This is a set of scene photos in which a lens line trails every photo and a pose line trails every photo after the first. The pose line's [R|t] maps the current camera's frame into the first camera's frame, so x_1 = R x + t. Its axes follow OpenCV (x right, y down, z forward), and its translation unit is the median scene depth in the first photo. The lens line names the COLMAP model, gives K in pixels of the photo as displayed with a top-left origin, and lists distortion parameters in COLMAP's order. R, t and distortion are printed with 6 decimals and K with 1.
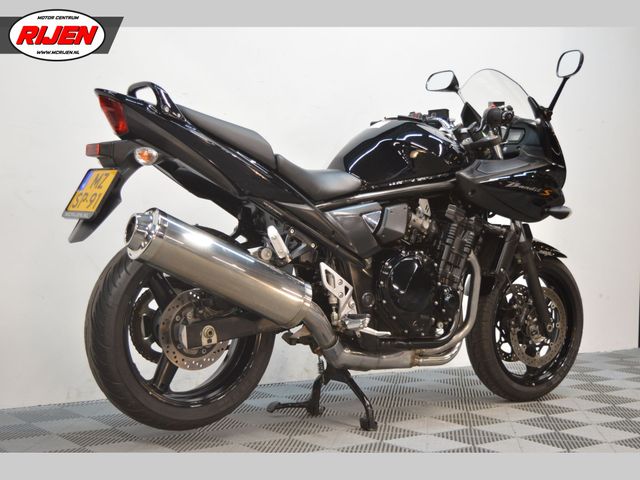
lens RADIAL K [[1027.0, 0, 320.0], [0, 1027.0, 240.0], [0, 0, 1]] dist [-0.012188, -0.043002]
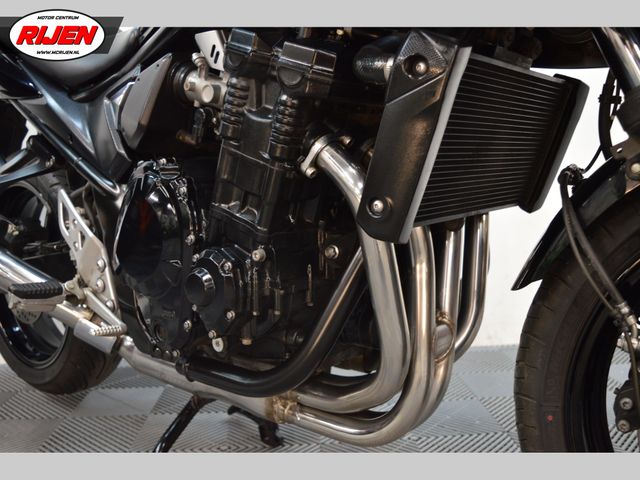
lens RADIAL K [[614.9, 0, 320.0], [0, 614.9, 240.0], [0, 0, 1]] dist [-0.006995, -0.002851]
pose [[0.263793, 0.065460, -0.962356, 0.378308], [0.021871, 0.997032, 0.073814, 0.028142], [0.964331, -0.040520, 0.261578, 1.035526]]
